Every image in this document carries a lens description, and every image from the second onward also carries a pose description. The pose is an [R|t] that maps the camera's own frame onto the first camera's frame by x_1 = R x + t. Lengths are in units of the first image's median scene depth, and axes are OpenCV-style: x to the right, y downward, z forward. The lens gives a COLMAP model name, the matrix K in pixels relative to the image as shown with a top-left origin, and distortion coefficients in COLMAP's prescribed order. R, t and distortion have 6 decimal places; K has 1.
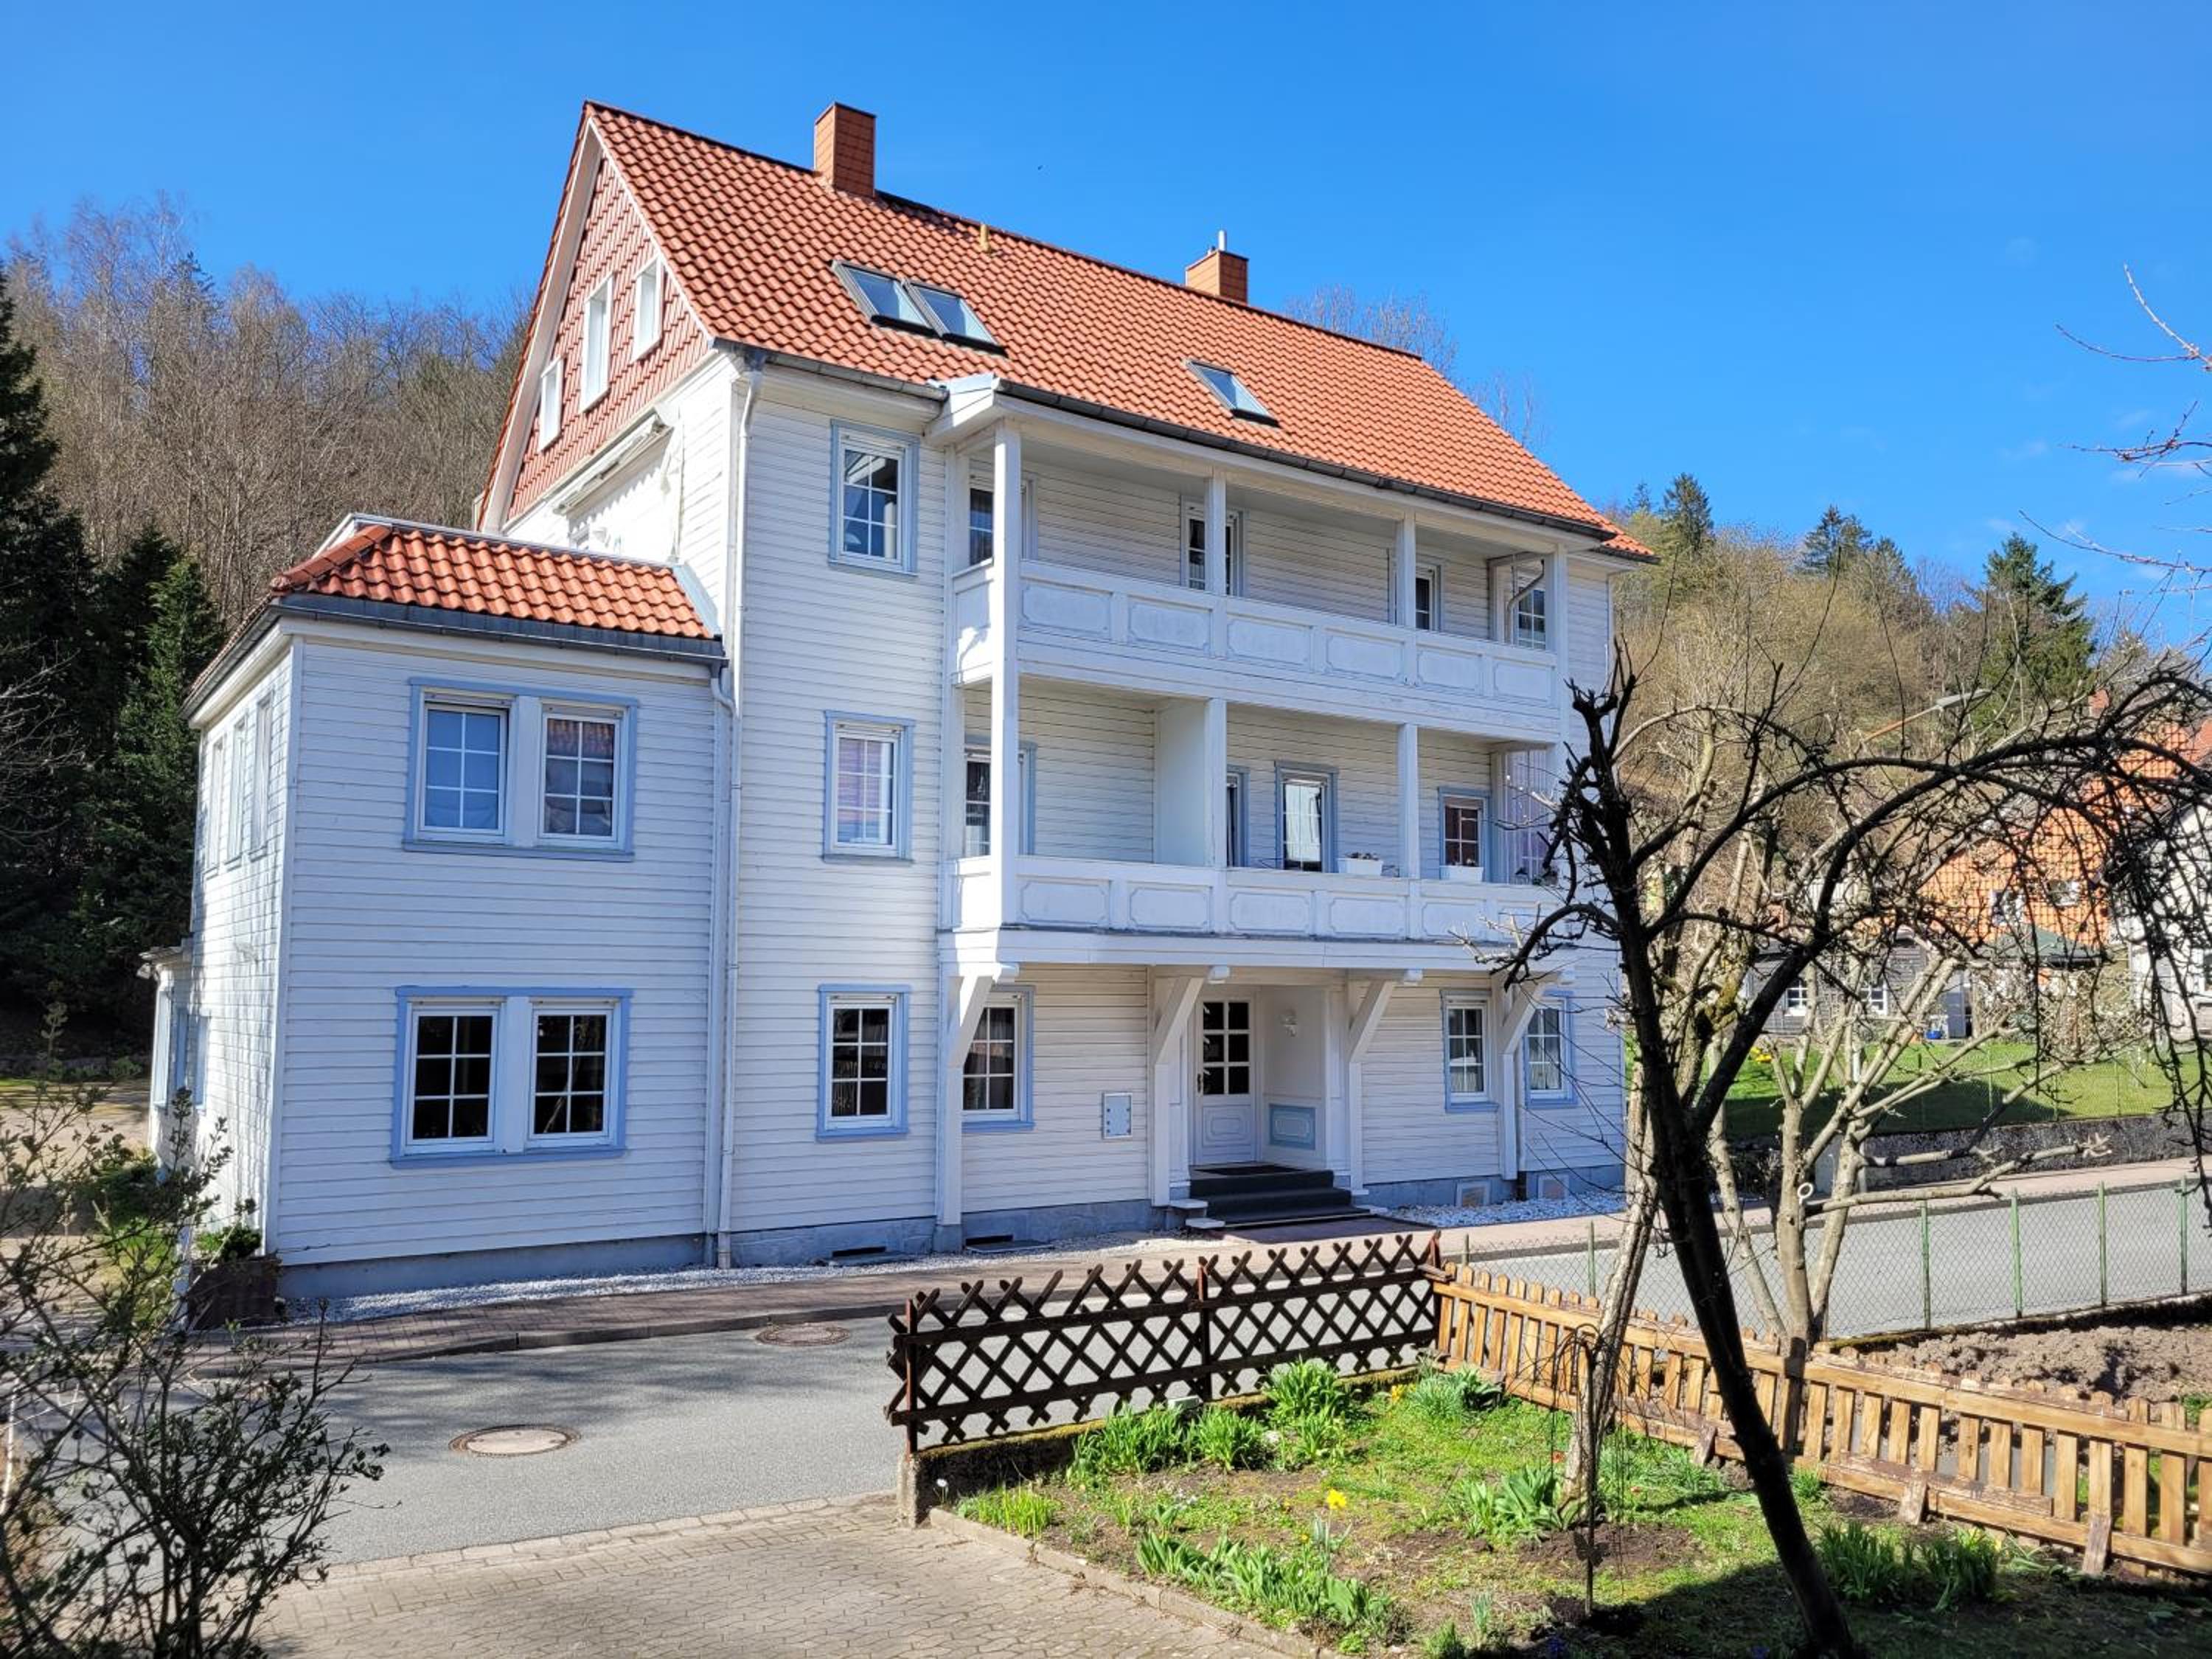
lens RADIAL K [[1651.8, 0, 1060.2], [0, 1651.8, 834.0], [0, 0, 1]] dist [0.042504, -0.044223]
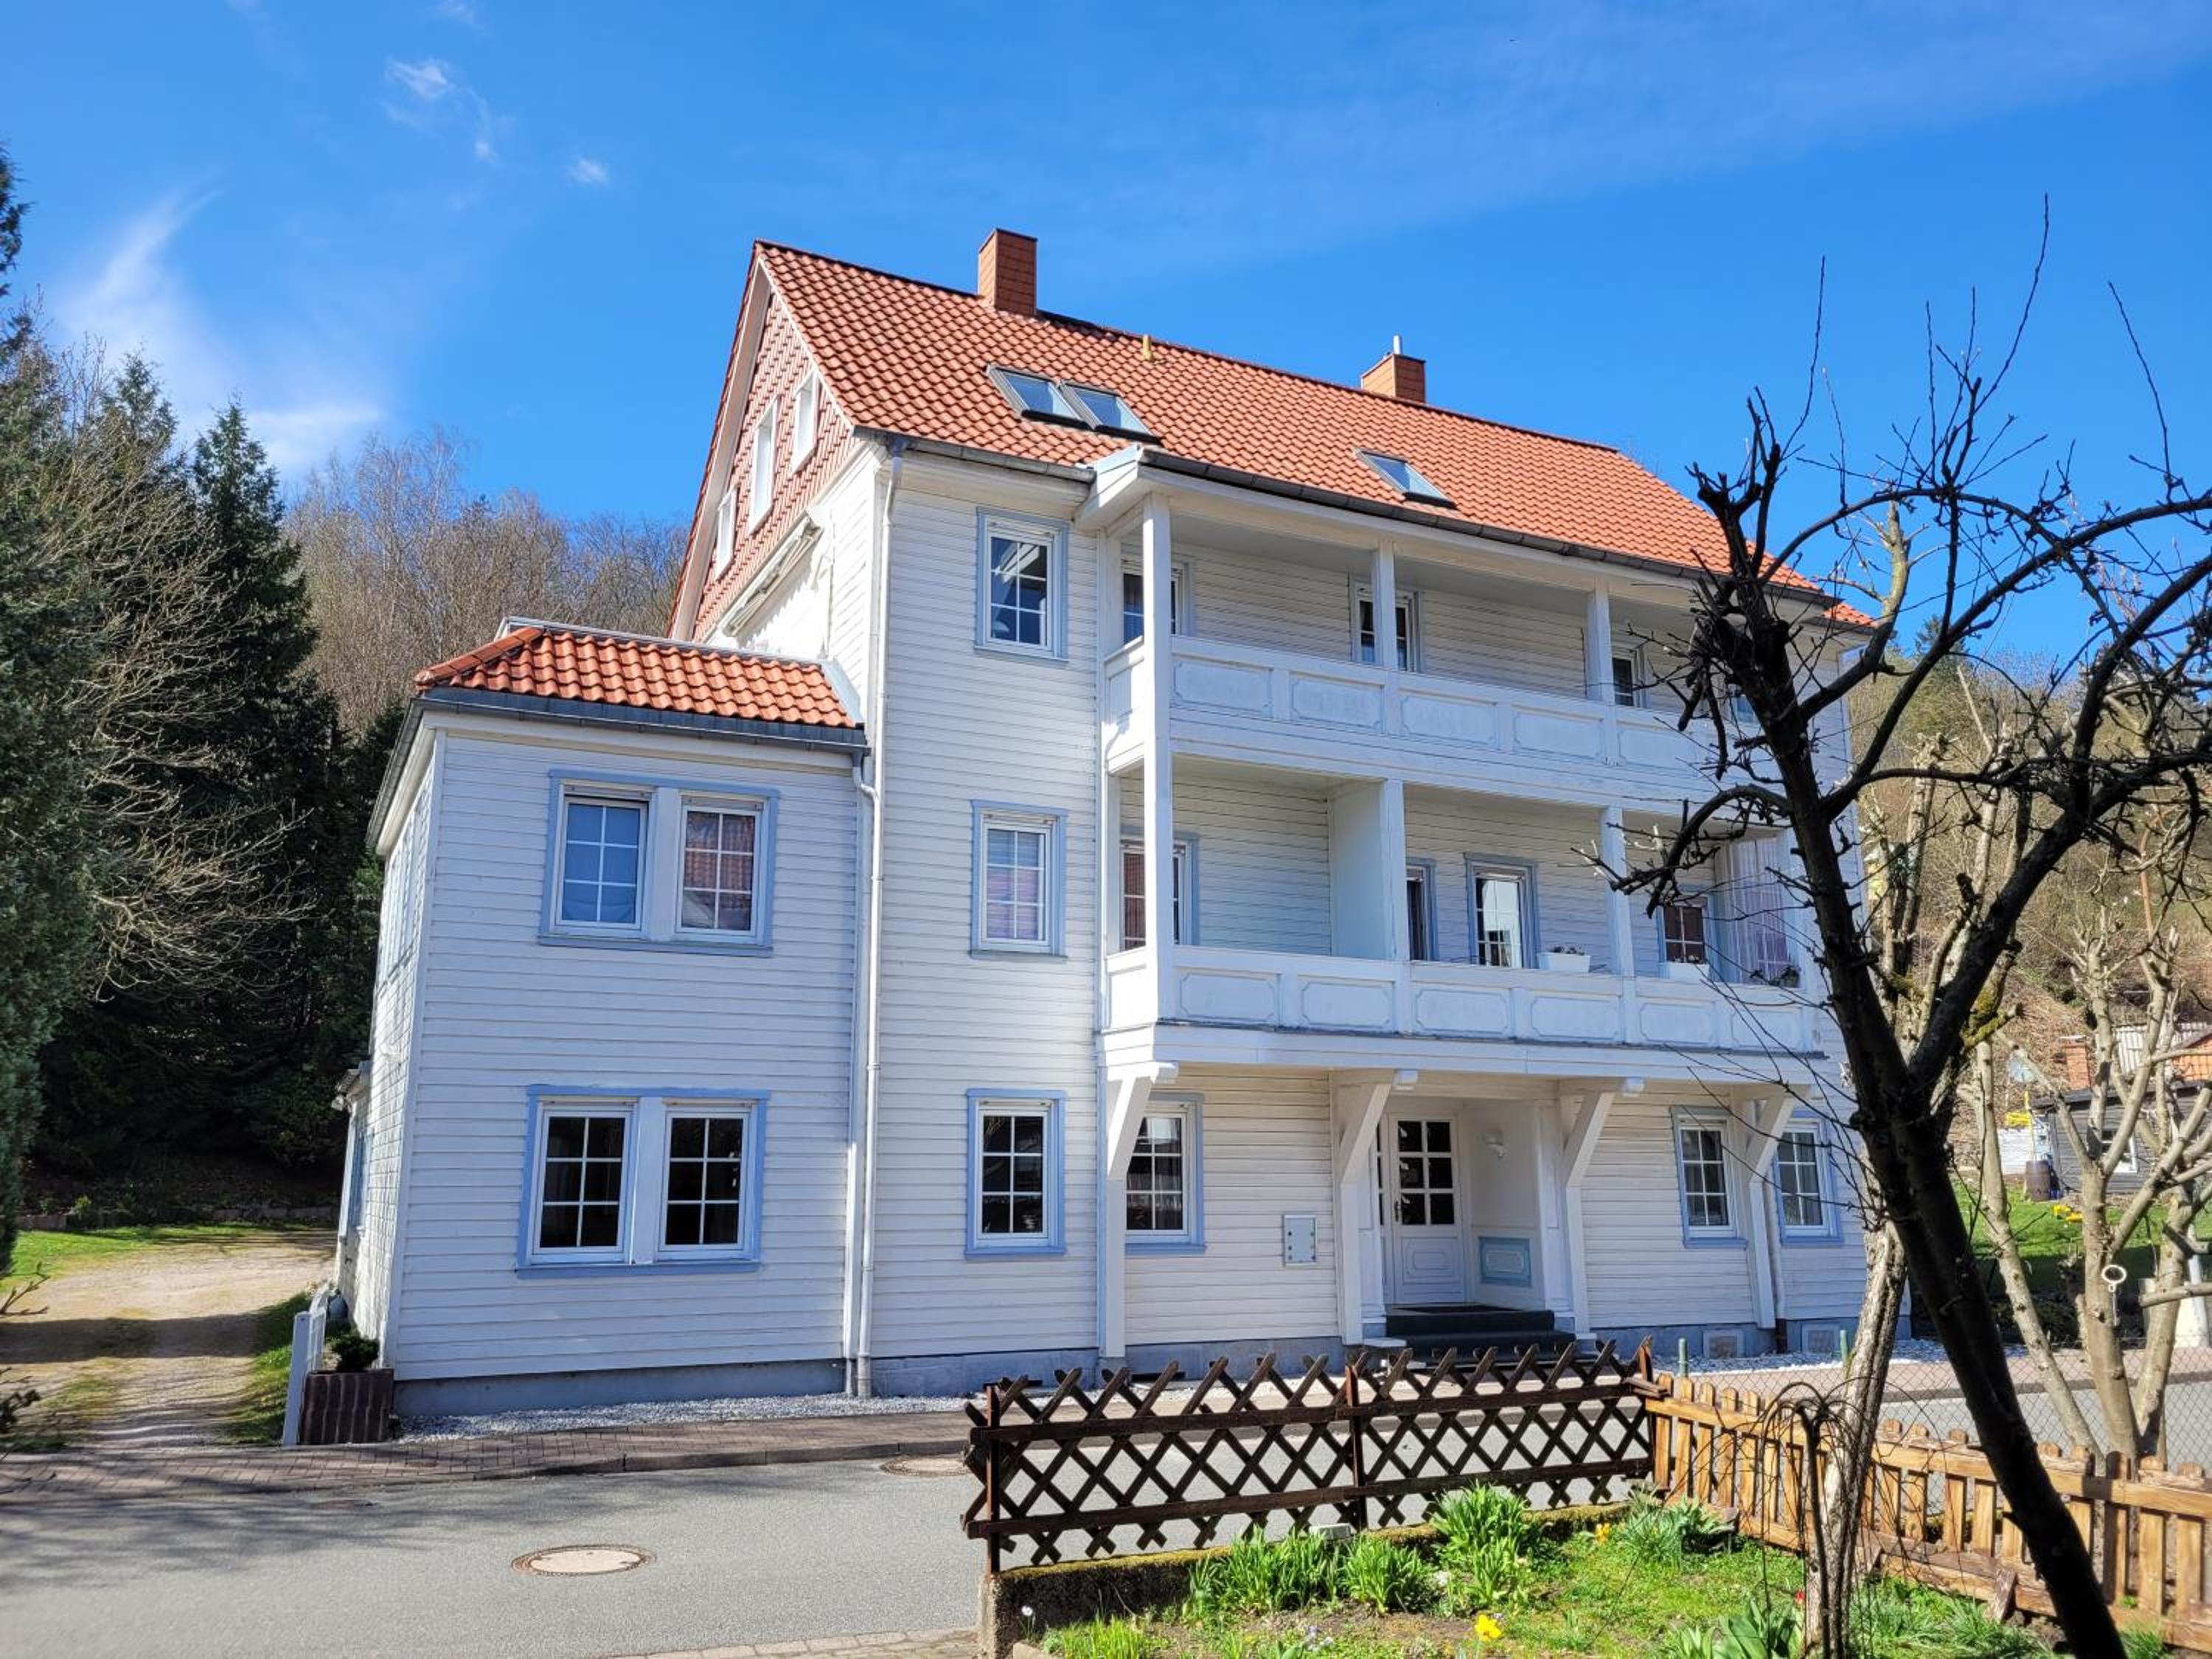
lens RADIAL K [[1636.9, 0, 1057.7], [0, 1636.9, 821.6], [0, 0, 1]] dist [0.045589, -0.041893]
pose [[0.989767, -0.031702, -0.139124, 0.040117], [0.015125, 0.992823, -0.118630, 0.052983], [0.141887, 0.115312, 0.983144, 0.078118]]
